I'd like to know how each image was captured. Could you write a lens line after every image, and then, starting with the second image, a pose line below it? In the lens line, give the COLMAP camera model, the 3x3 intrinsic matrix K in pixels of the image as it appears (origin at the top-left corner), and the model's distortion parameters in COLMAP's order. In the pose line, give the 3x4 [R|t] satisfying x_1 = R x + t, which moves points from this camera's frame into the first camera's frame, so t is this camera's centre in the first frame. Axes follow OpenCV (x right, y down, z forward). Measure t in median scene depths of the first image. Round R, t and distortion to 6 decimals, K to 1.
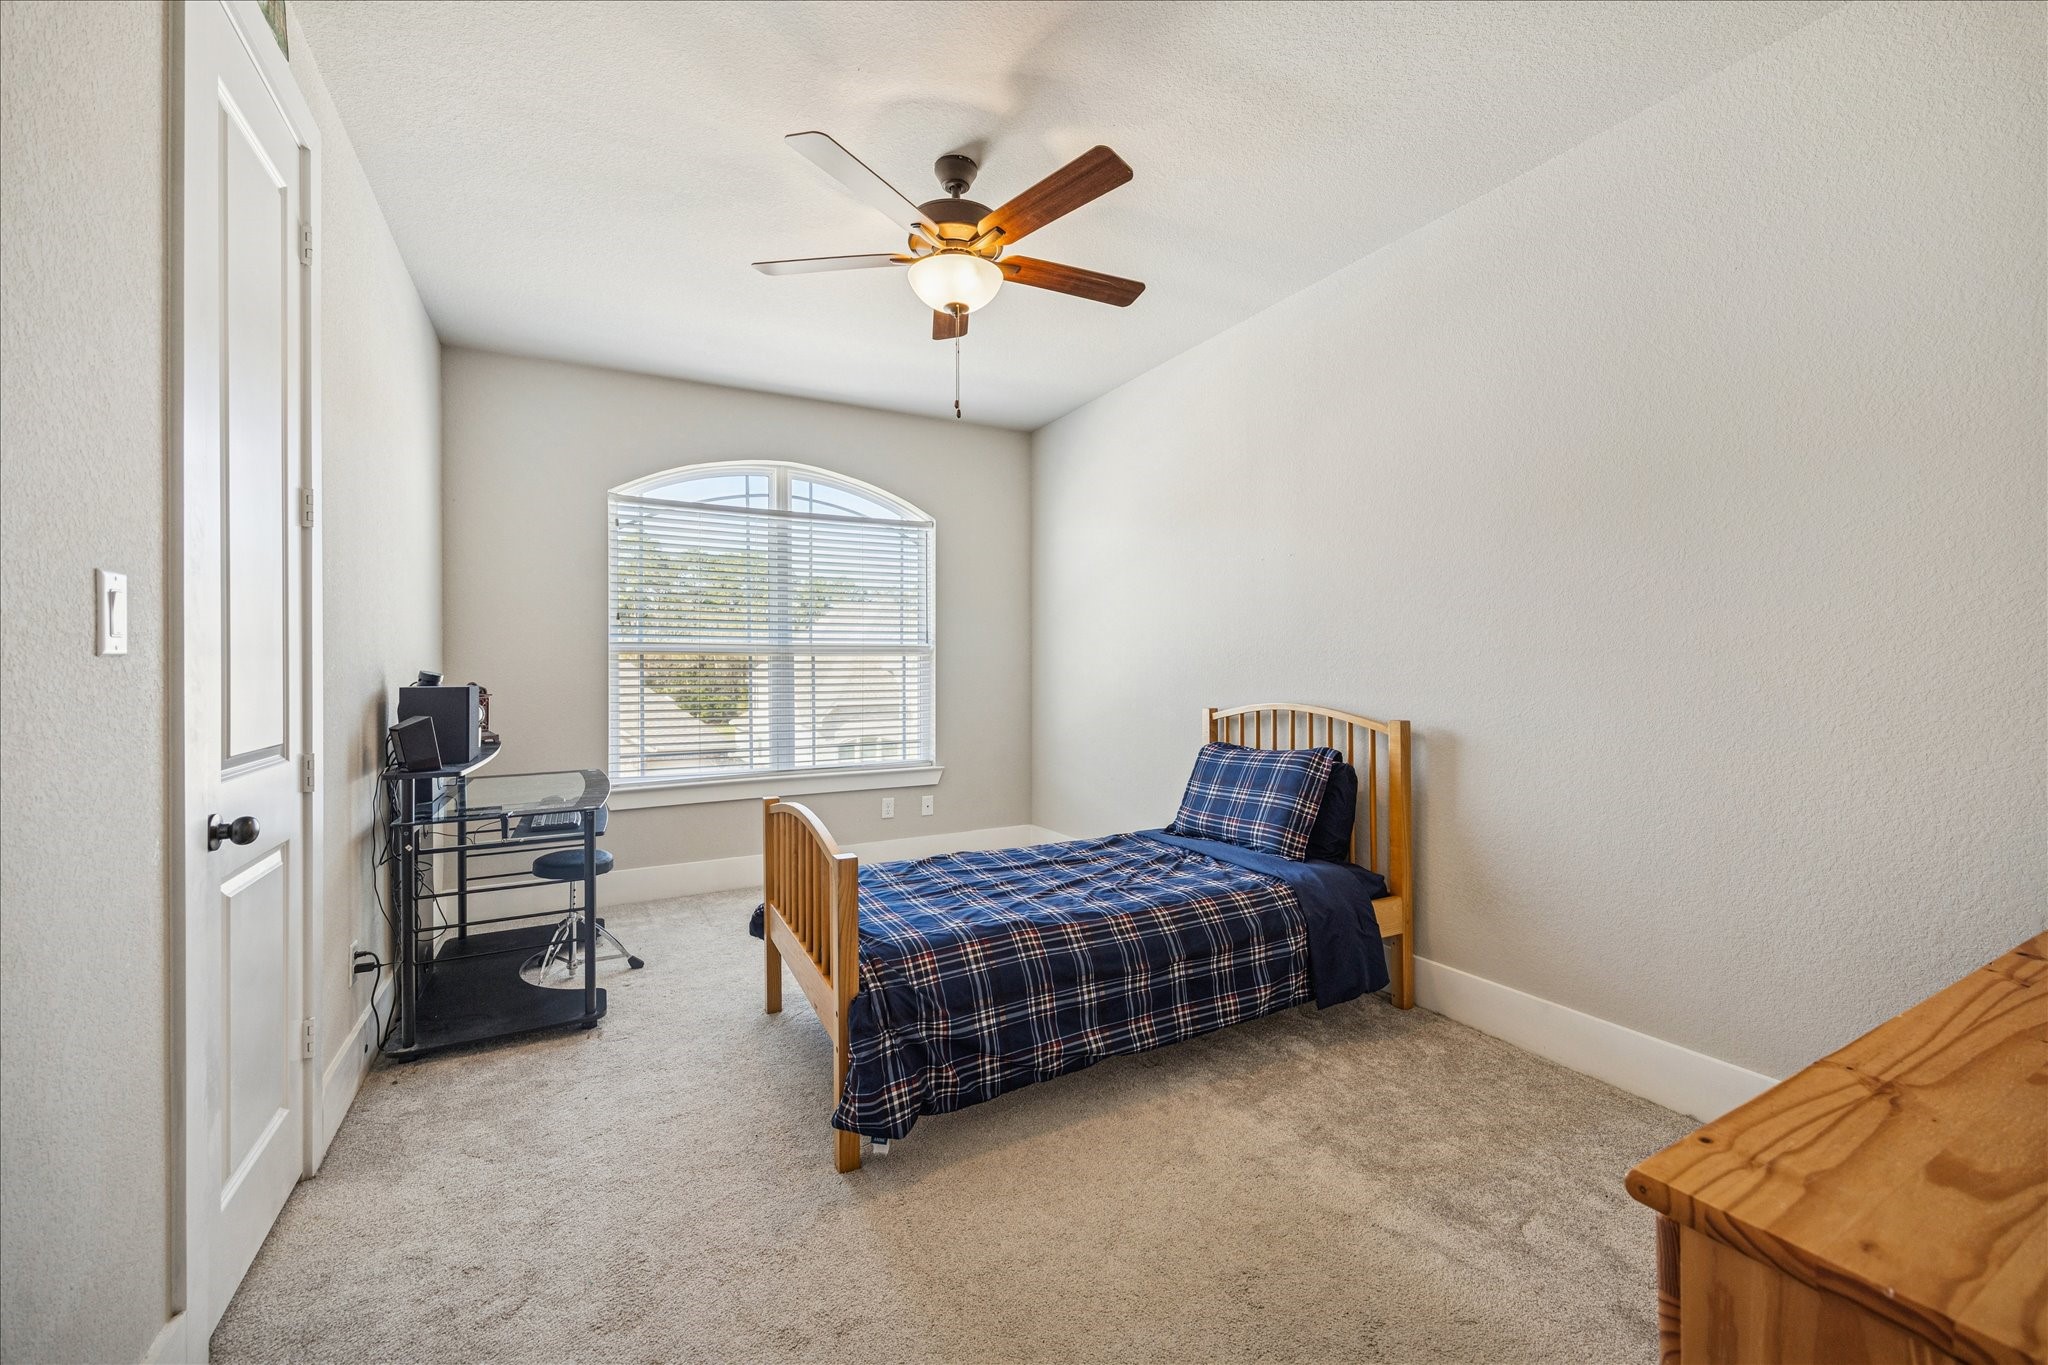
lens RADIAL K [[785.9, 0, 1014.6], [0, 785.9, 675.9], [0, 0, 1]] dist [0.001222, -0.000874]
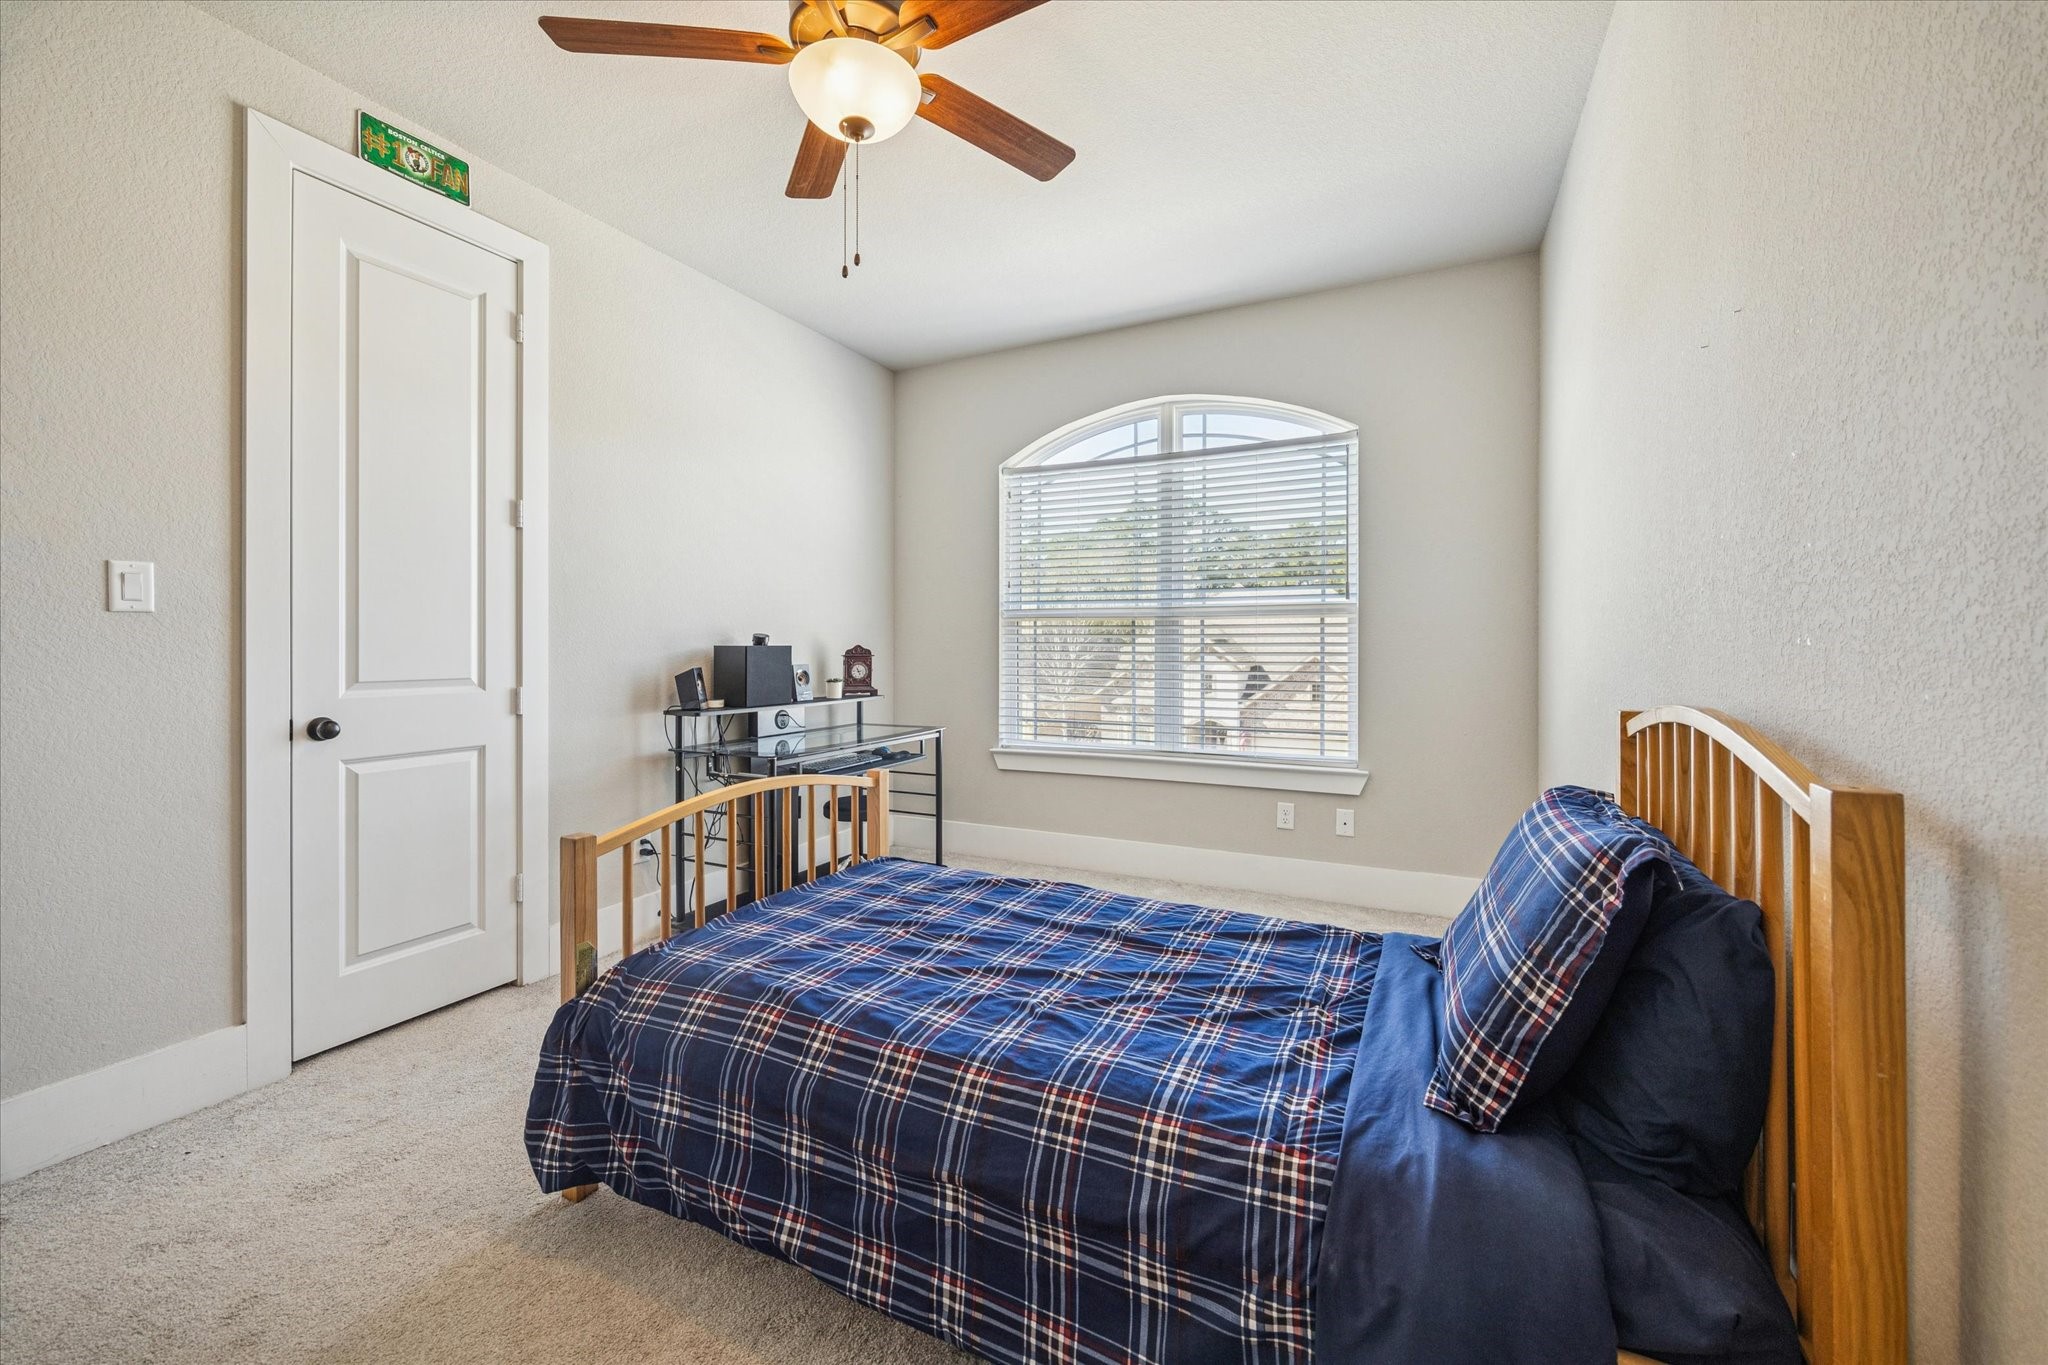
lens RADIAL K [[785.9, 0, 1054.3], [0, 785.9, 643.9], [0, 0, 1]] dist [0.001222, -0.000874]
pose [[0.597616, 0.003470, -0.801775, 0.331041], [-0.011640, 0.999923, -0.004348, 0.007172], [0.801698, 0.011931, 0.597610, 0.377747]]
